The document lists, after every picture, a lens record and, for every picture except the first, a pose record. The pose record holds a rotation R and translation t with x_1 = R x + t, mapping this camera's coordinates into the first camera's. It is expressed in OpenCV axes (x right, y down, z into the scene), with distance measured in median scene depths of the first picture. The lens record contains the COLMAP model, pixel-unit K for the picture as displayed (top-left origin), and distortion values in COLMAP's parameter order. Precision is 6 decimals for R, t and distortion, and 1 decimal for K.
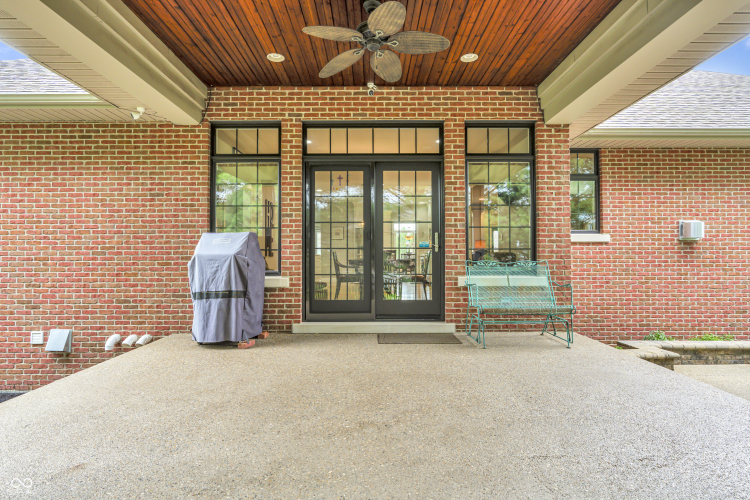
lens RADIAL K [[399.8, 0, 376.2], [0, 399.8, 247.4], [0, 0, 1]] dist [0.002852, 0.000743]
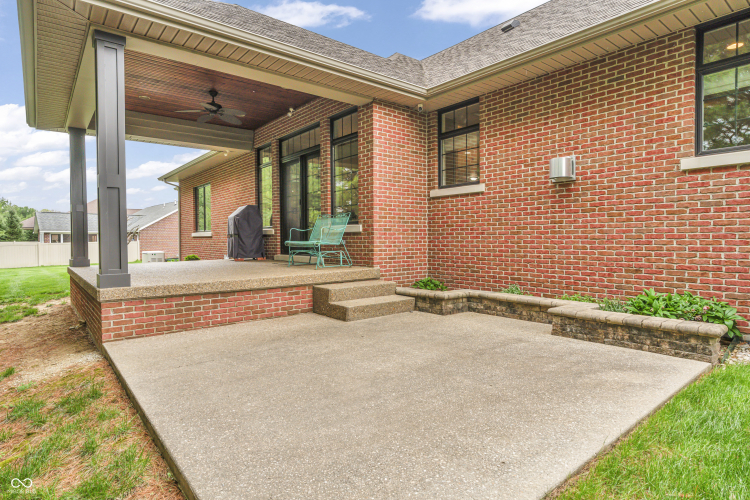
lens RADIAL K [[416.9, 0, 374.9], [0, 416.9, 250.0], [0, 0, 1]] dist [-0.004942, -0.000664]
pose [[0.620109, 0.019783, -0.784266, 1.216430], [0.020964, 0.998907, 0.041773, 0.080750], [0.784235, -0.042345, 0.619017, 0.153656]]
